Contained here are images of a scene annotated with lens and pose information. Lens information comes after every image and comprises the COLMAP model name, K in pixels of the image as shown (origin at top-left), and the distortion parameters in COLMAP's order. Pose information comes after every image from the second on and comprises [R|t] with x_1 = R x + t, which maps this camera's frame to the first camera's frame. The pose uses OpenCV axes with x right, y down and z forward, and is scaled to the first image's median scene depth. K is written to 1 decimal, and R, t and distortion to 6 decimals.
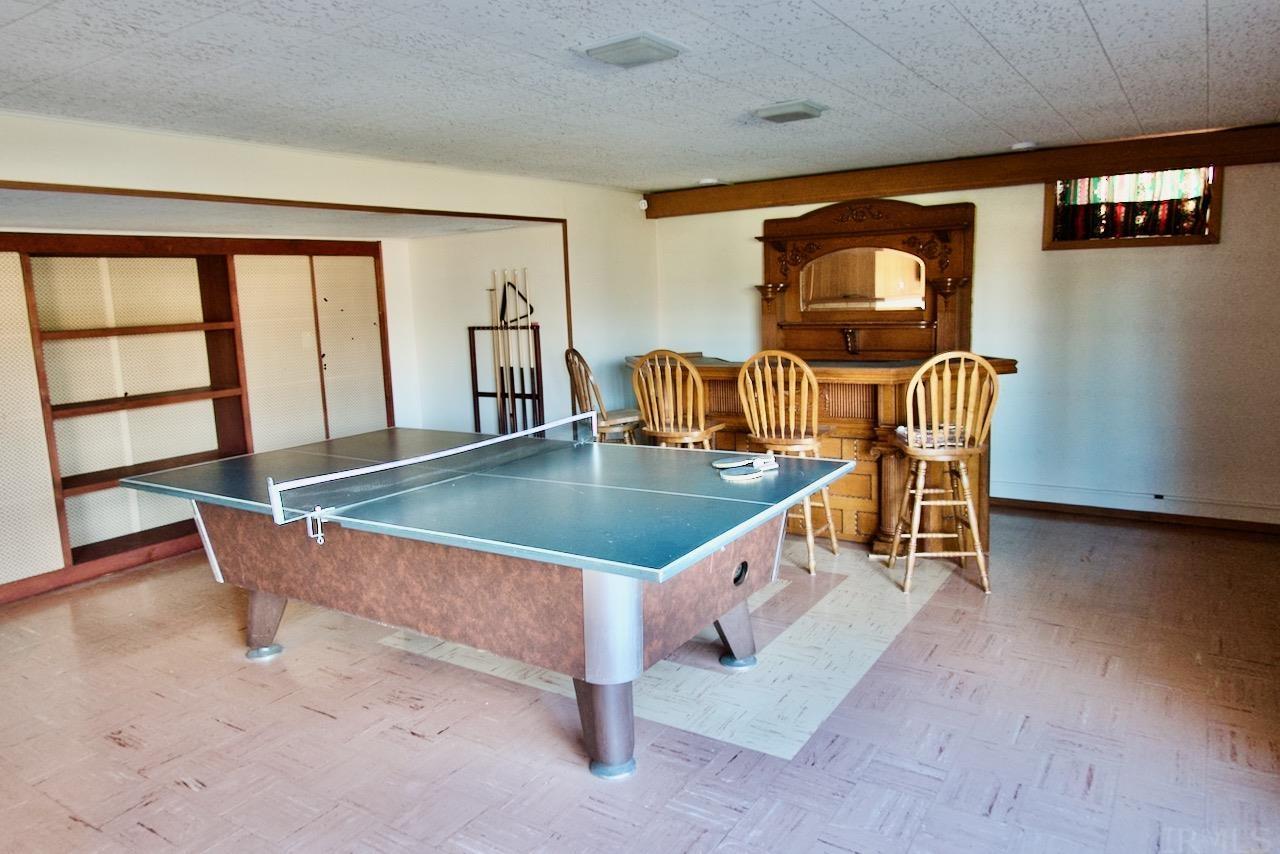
lens RADIAL K [[876.8, 0, 640.0], [0, 876.8, 427.0], [0, 0, 1]] dist [-0.009603, 0.027844]
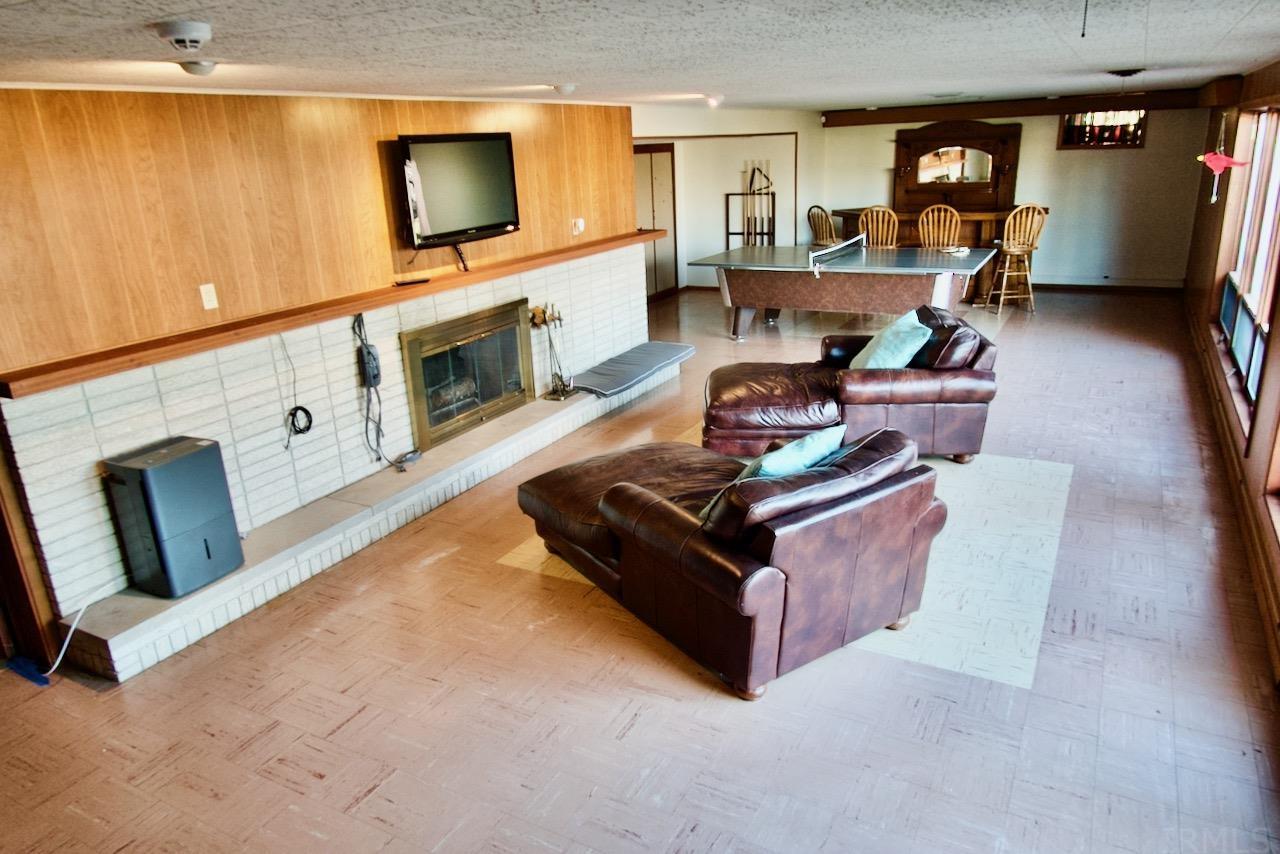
lens RADIAL K [[876.8, 0, 640.0], [0, 876.8, 427.0], [0, 0, 1]] dist [-0.009603, 0.027844]
pose [[0.996982, -0.027740, 0.072503, -0.553567], [0.016527, 0.988409, 0.150912, 0.084619], [-0.075849, -0.149258, 0.985885, -0.837063]]
